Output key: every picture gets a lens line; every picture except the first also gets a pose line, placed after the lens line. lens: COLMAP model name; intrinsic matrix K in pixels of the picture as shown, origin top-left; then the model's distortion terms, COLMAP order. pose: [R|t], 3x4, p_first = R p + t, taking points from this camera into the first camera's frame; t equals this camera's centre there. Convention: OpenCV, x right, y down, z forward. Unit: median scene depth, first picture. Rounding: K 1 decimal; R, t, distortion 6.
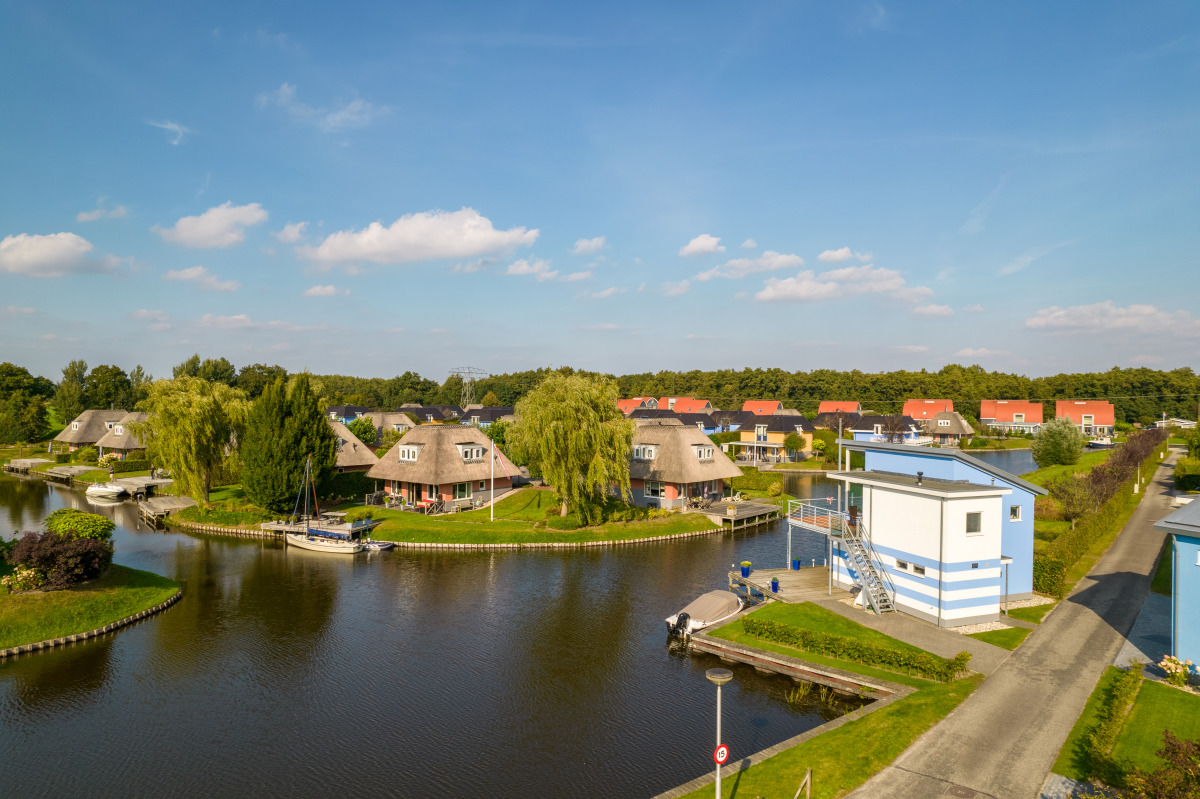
lens RADIAL K [[771.2, 0, 600.0], [0, 771.2, 399.5], [0, 0, 1]] dist [-0.077029, 0.071981]
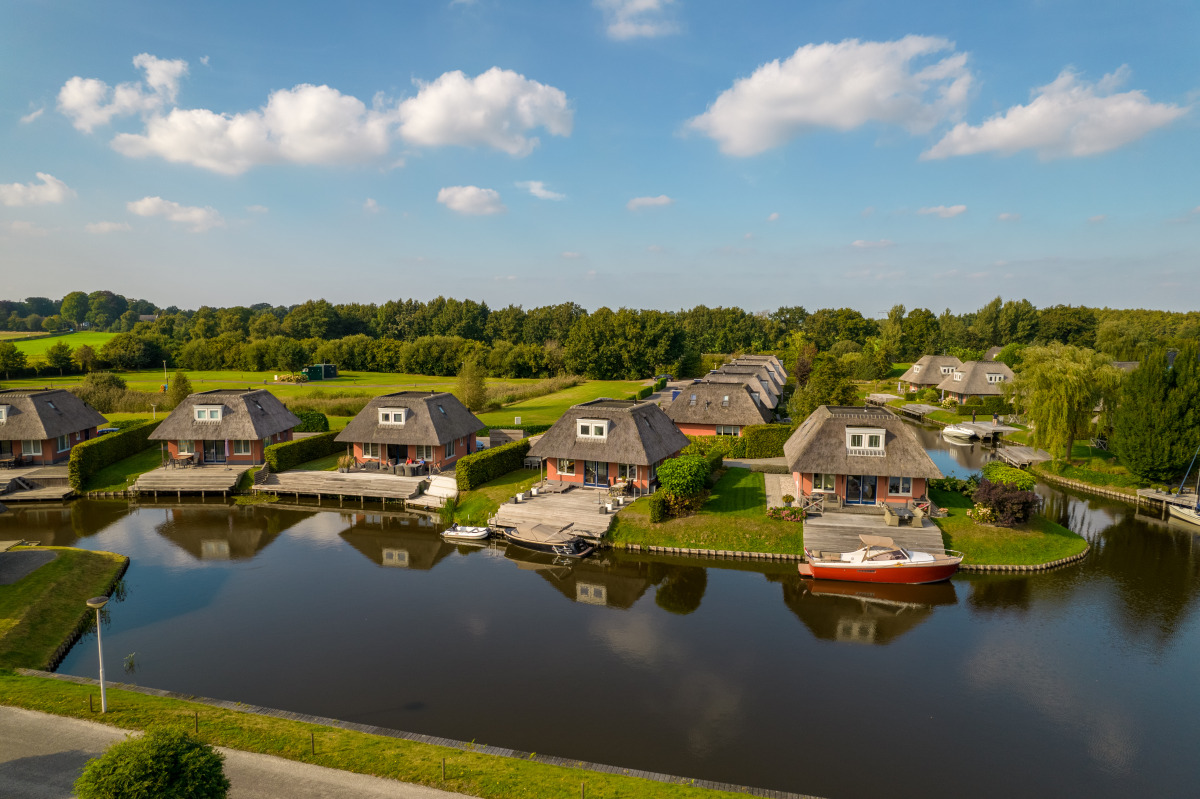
lens RADIAL K [[771.2, 0, 600.0], [0, 771.2, 399.5], [0, 0, 1]] dist [-0.077029, 0.071981]
pose [[0.595045, 0.081306, -0.799569, -0.061111], [-0.006860, 0.995347, 0.096109, -0.052561], [0.803663, -0.051704, 0.592835, -0.194550]]
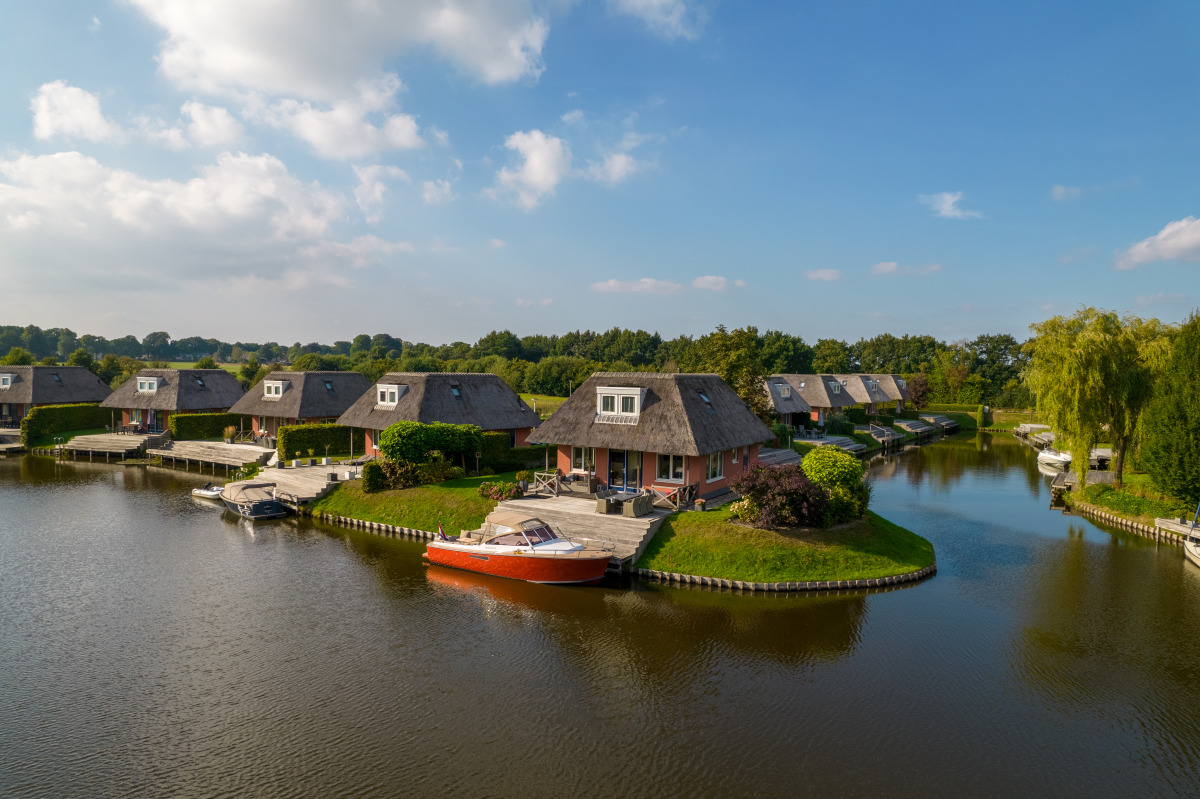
lens RADIAL K [[771.2, 0, 600.0], [0, 771.2, 399.5], [0, 0, 1]] dist [-0.077029, 0.071981]
pose [[0.281206, 0.037711, -0.958906, 0.042943], [-0.019244, 0.999248, 0.033654, 0.045210], [0.959454, 0.008989, 0.281720, 0.334873]]
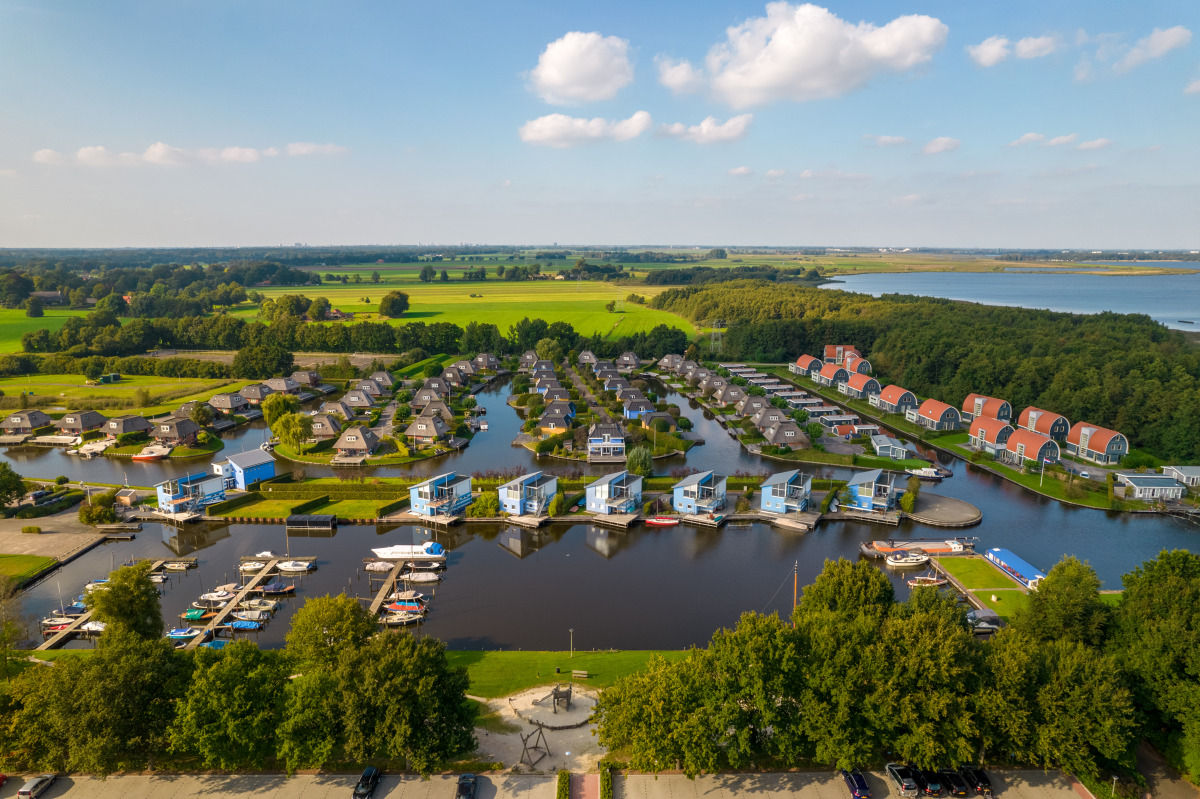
lens RADIAL K [[771.2, 0, 600.0], [0, 771.2, 399.5], [0, 0, 1]] dist [-0.077029, 0.071981]
pose [[0.640427, 0.147438, -0.753735, 3.382764], [-0.000694, 0.981511, 0.191403, -0.738991], [0.768019, -0.122057, 0.628688, -0.121951]]
